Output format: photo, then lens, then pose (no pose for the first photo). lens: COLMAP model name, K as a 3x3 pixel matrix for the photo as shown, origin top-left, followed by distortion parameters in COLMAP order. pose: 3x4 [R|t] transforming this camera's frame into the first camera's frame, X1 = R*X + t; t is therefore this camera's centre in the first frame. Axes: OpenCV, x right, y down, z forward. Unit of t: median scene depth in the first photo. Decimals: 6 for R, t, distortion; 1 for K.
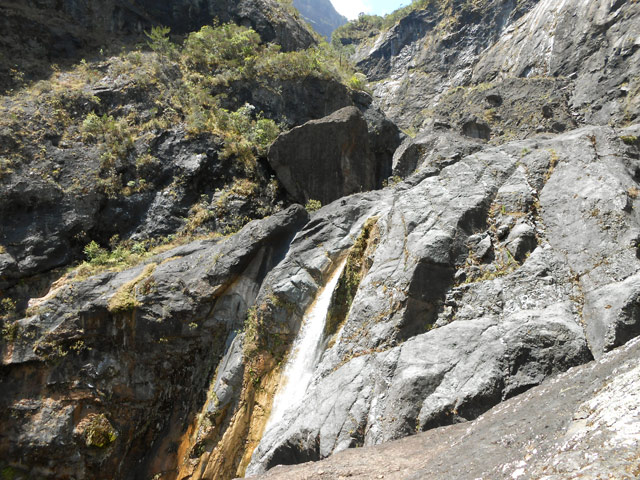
lens RADIAL K [[498.6, 0, 320.0], [0, 498.6, 240.0], [0, 0, 1]] dist [-0.059176, 0.089205]
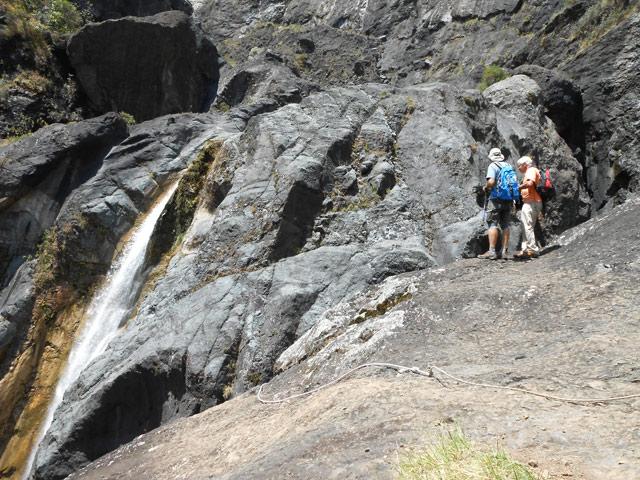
lens RADIAL K [[555.0, 0, 320.0], [0, 555.0, 240.0], [0, 0, 1]] dist [0.000413, 0.021622]
pose [[0.905627, 0.079469, 0.416563, -0.118363], [-0.116066, 0.991227, 0.063233, 0.045786], [-0.407884, -0.105614, 0.906905, -0.012740]]
